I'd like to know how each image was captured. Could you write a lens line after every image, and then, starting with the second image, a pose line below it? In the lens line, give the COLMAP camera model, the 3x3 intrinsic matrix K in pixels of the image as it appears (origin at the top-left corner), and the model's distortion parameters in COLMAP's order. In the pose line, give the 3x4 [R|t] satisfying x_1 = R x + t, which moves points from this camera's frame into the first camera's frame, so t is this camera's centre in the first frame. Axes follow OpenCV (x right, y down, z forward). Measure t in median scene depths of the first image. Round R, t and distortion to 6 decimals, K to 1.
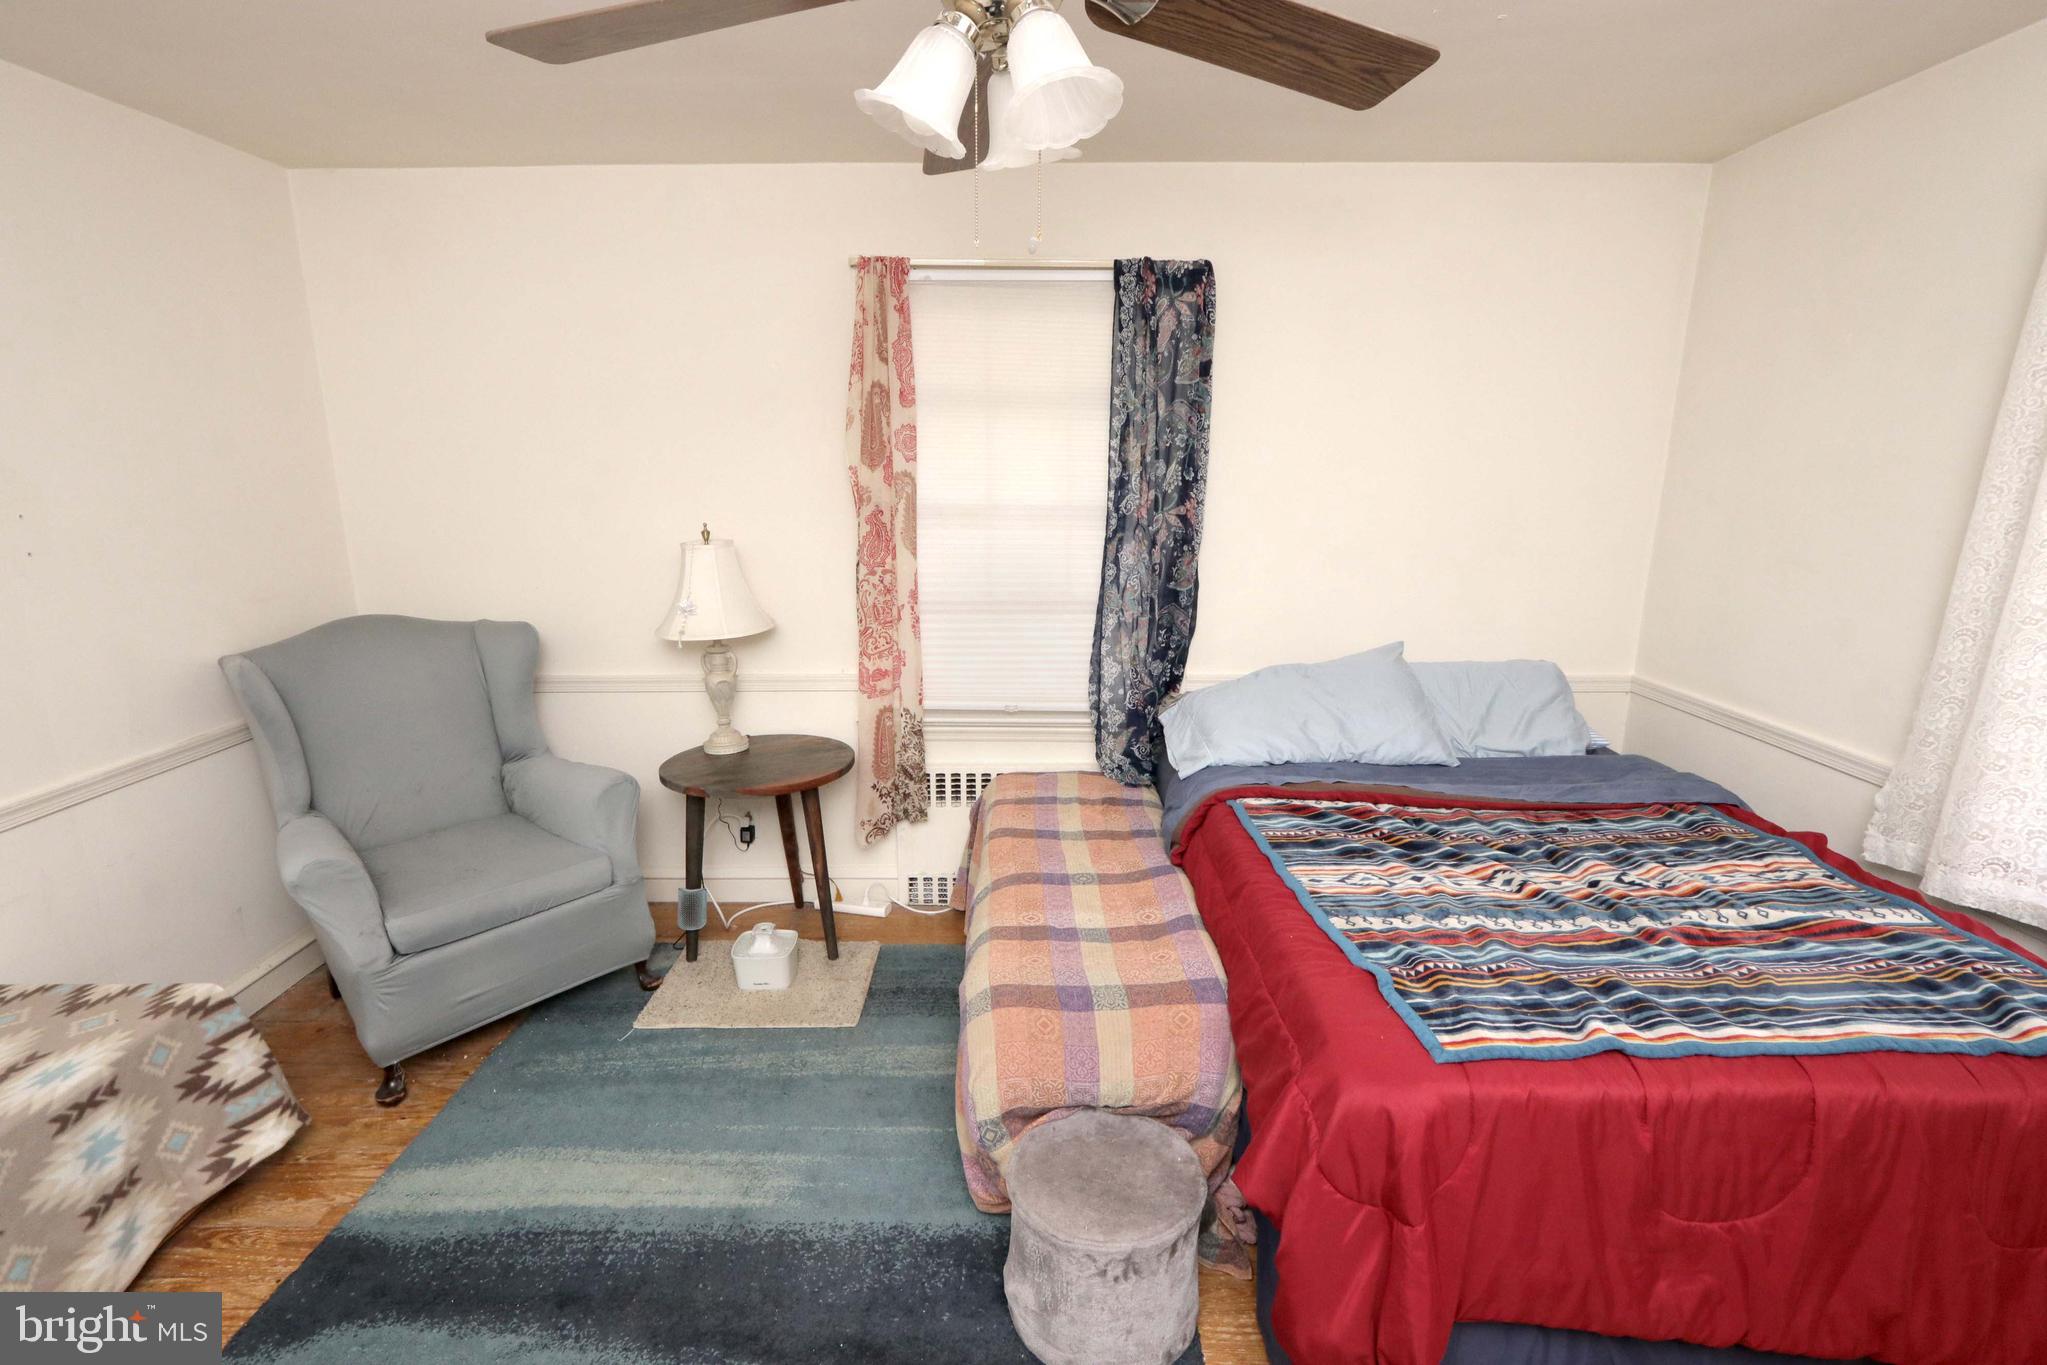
lens RADIAL K [[948.7, 0, 1026.5], [0, 948.7, 691.9], [0, 0, 1]] dist [-0.027365, 0.009871]
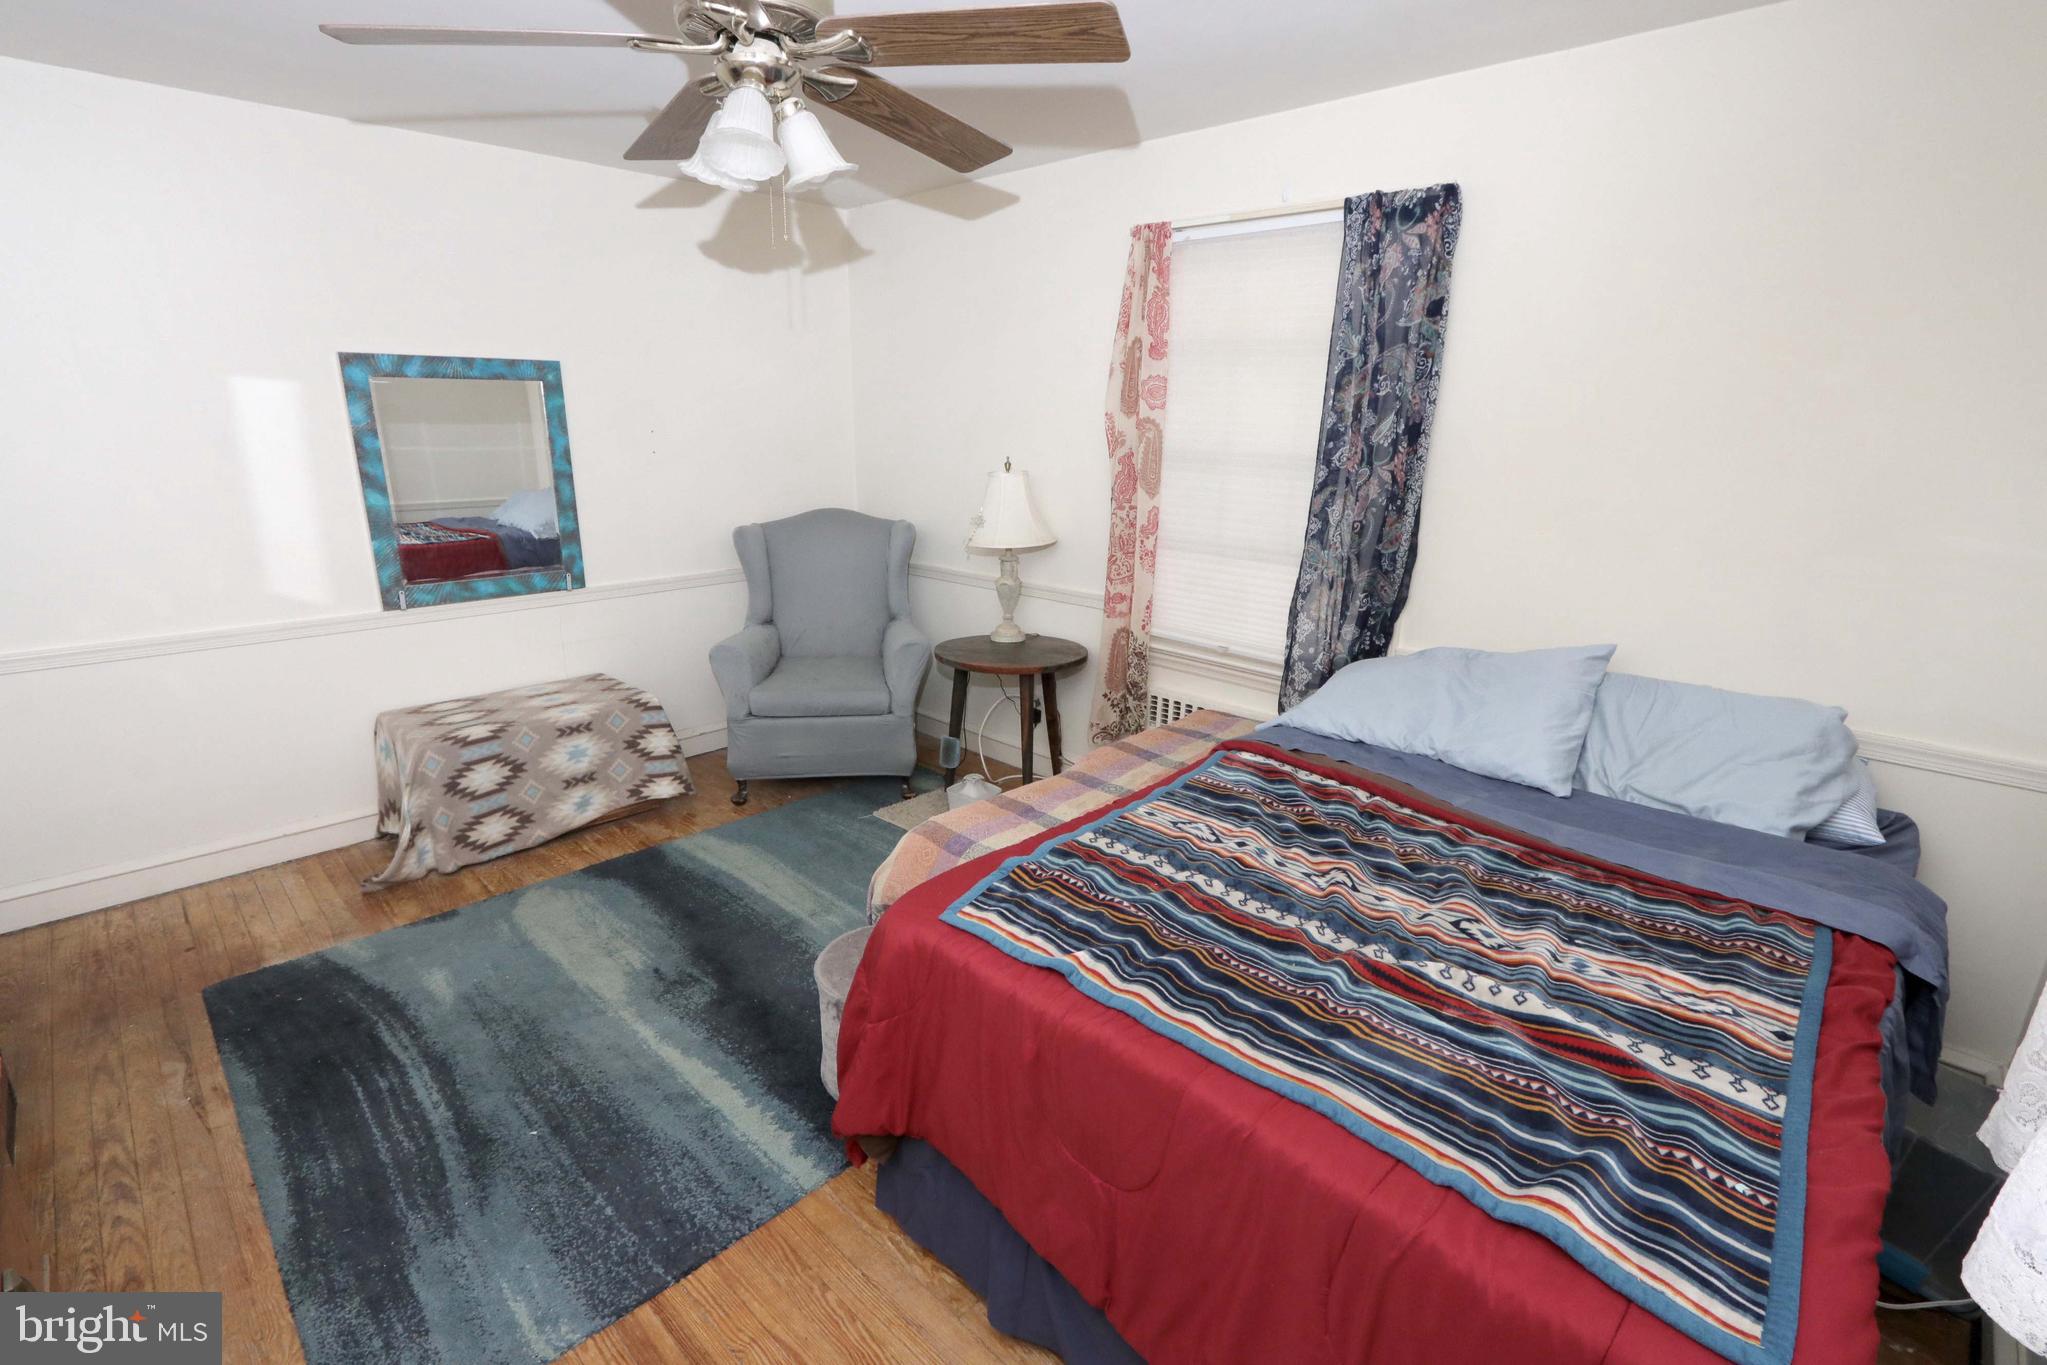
lens RADIAL K [[948.7, 0, 1026.5], [0, 948.7, 691.9], [0, 0, 1]] dist [-0.027365, 0.009871]
pose [[0.721071, 0.204706, -0.661931, 0.591750], [-0.178987, 0.977965, 0.107463, -0.011601], [0.669344, 0.040989, 0.741821, 0.093705]]
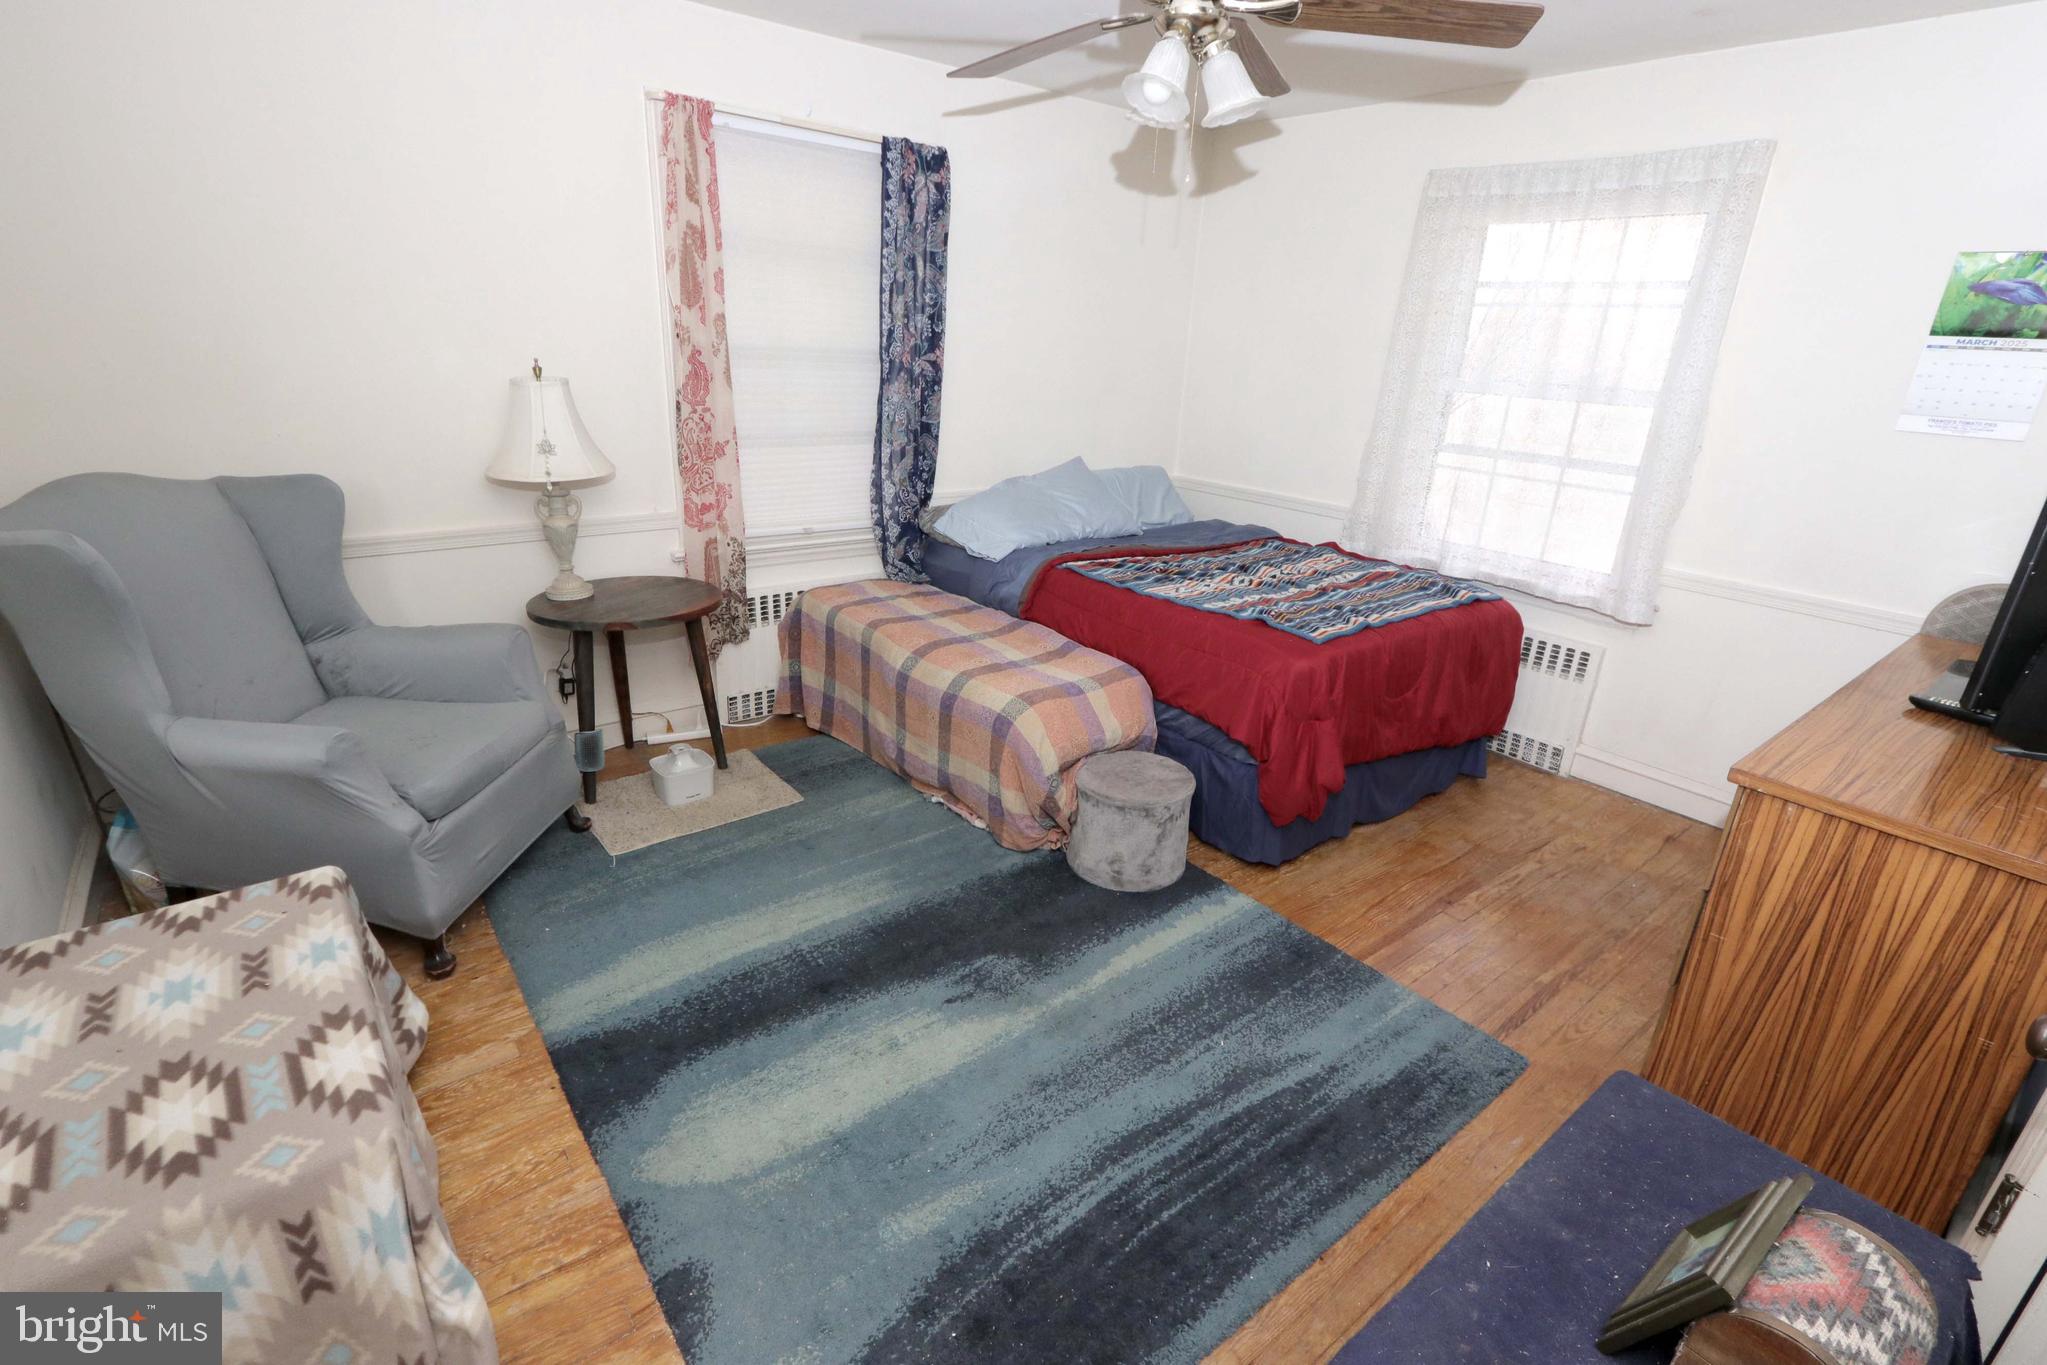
lens RADIAL K [[948.7, 0, 1026.5], [0, 948.7, 691.9], [0, 0, 1]] dist [-0.027365, 0.009871]
pose [[0.775688, -0.187918, 0.602491, -0.606637], [0.103246, 0.979566, 0.172602, 0.041373], [-0.622615, -0.071681, 0.779239, -0.084268]]
